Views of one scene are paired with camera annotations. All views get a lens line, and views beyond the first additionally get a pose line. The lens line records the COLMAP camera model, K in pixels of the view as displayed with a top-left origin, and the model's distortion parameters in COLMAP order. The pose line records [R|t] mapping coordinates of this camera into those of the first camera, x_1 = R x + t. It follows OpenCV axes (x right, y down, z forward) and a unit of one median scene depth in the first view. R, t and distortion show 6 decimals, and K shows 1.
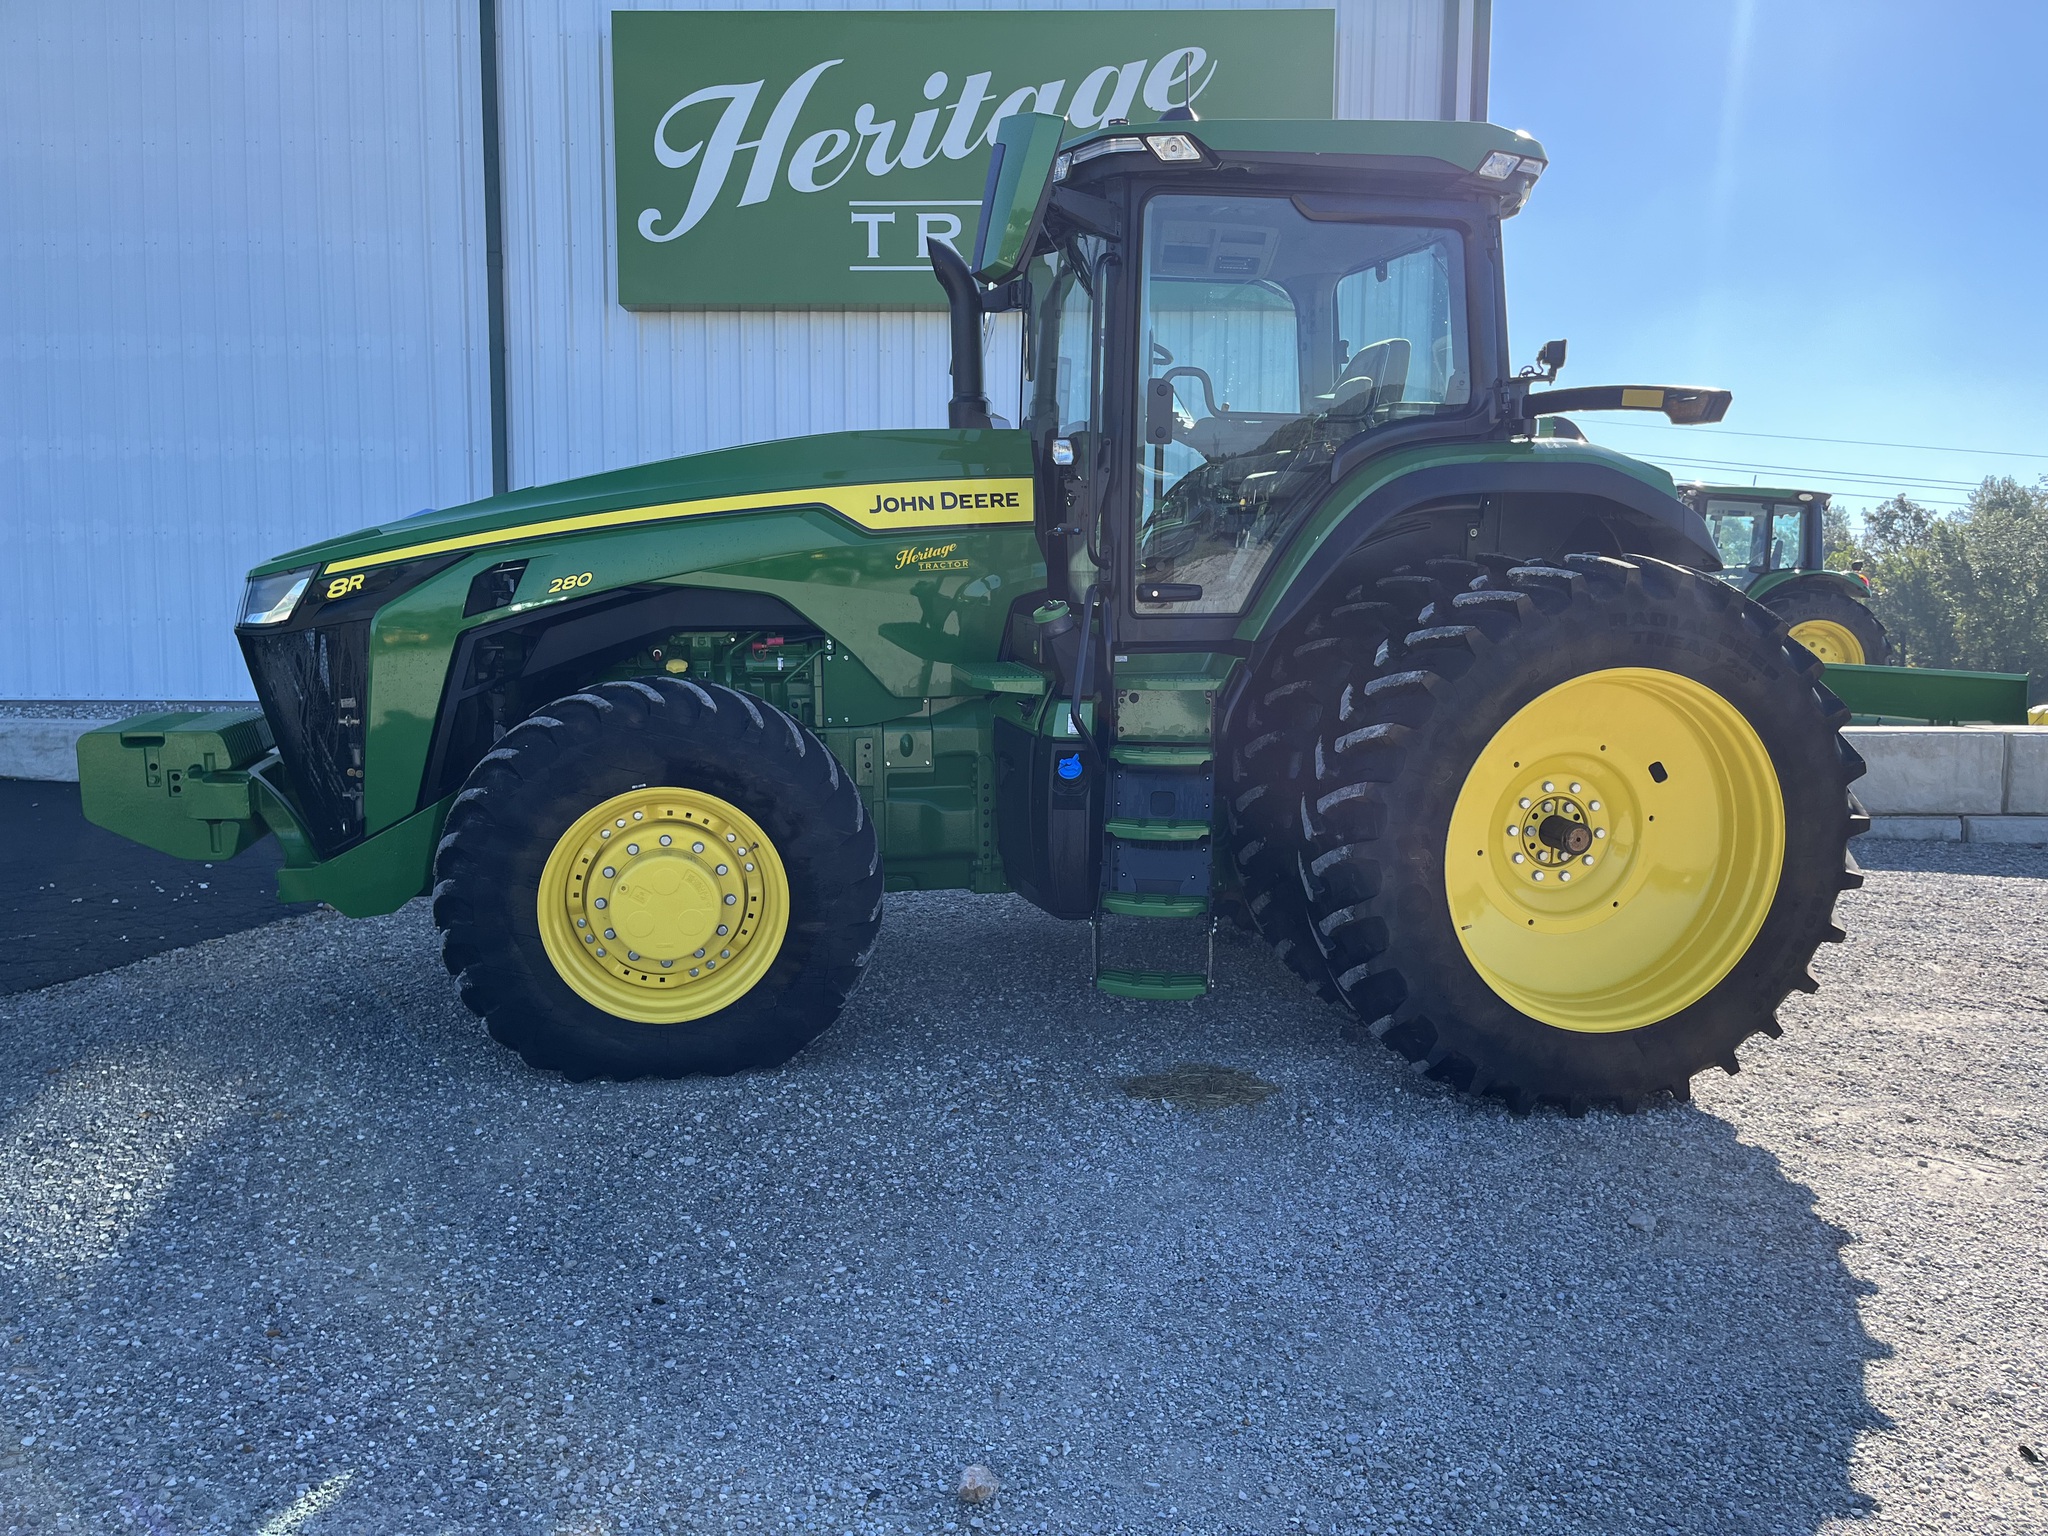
lens RADIAL K [[1547.6, 0, 1037.8], [0, 1547.6, 768.4], [0, 0, 1]] dist [0.076337, -0.102480]
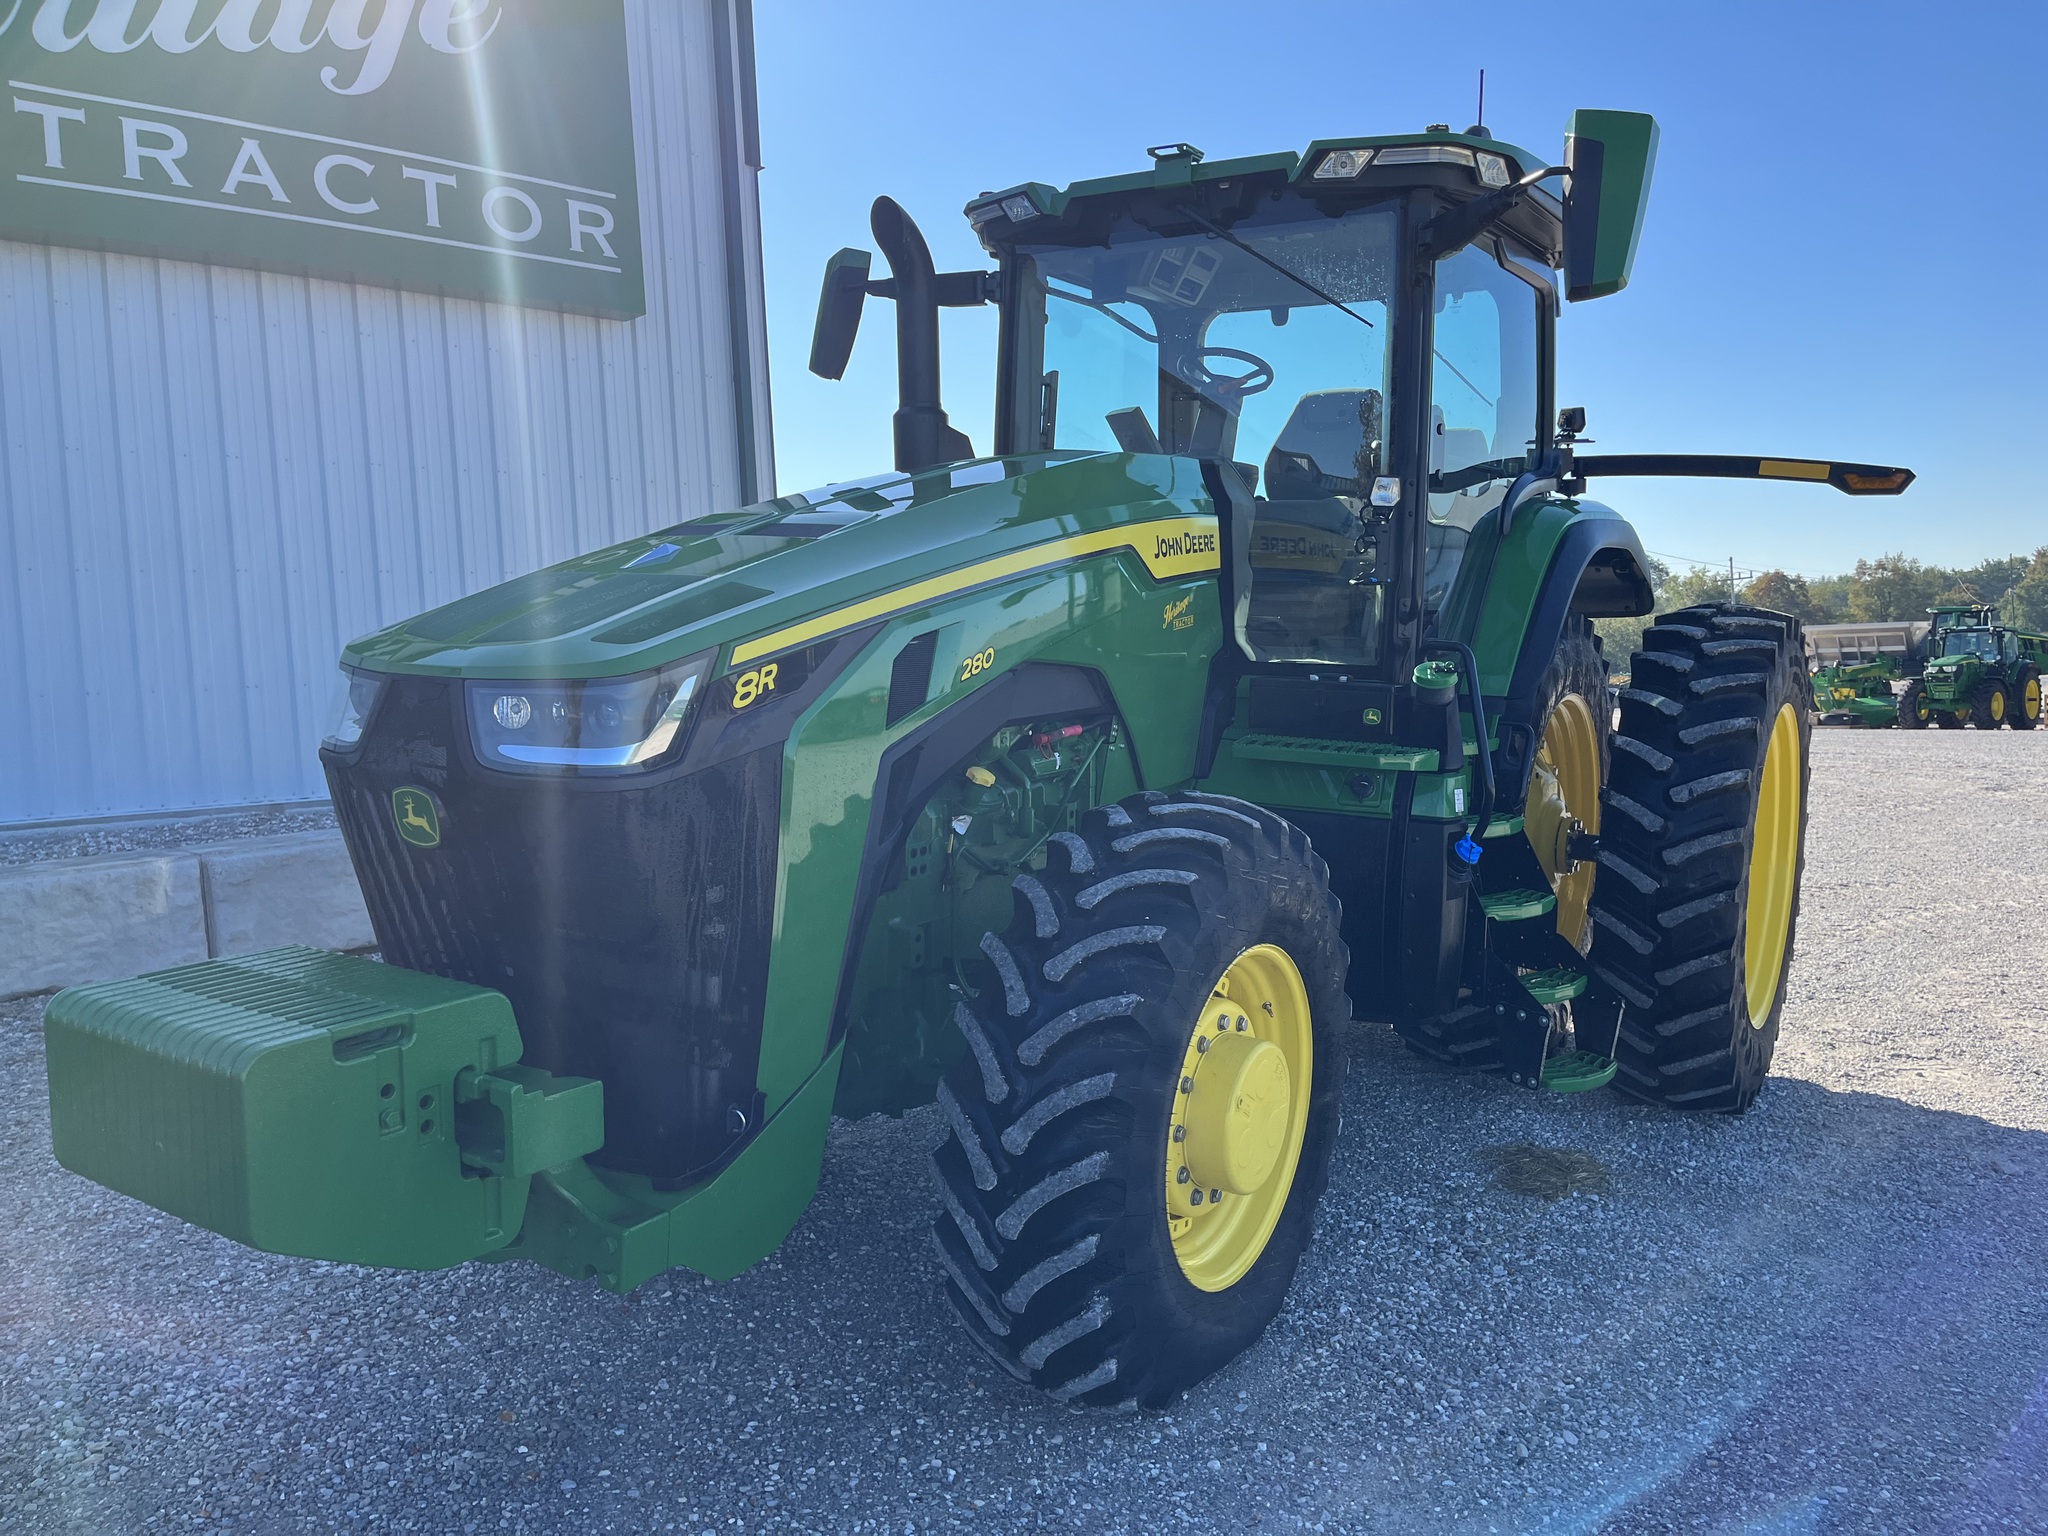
lens RADIAL K [[1547.6, 0, 1037.8], [0, 1547.6, 768.4], [0, 0, 1]] dist [0.076337, -0.102480]
pose [[0.699722, -0.084558, 0.709393, -0.753714], [0.097906, 0.994952, 0.022025, -0.087982], [-0.707674, 0.054042, 0.704469, 0.532551]]
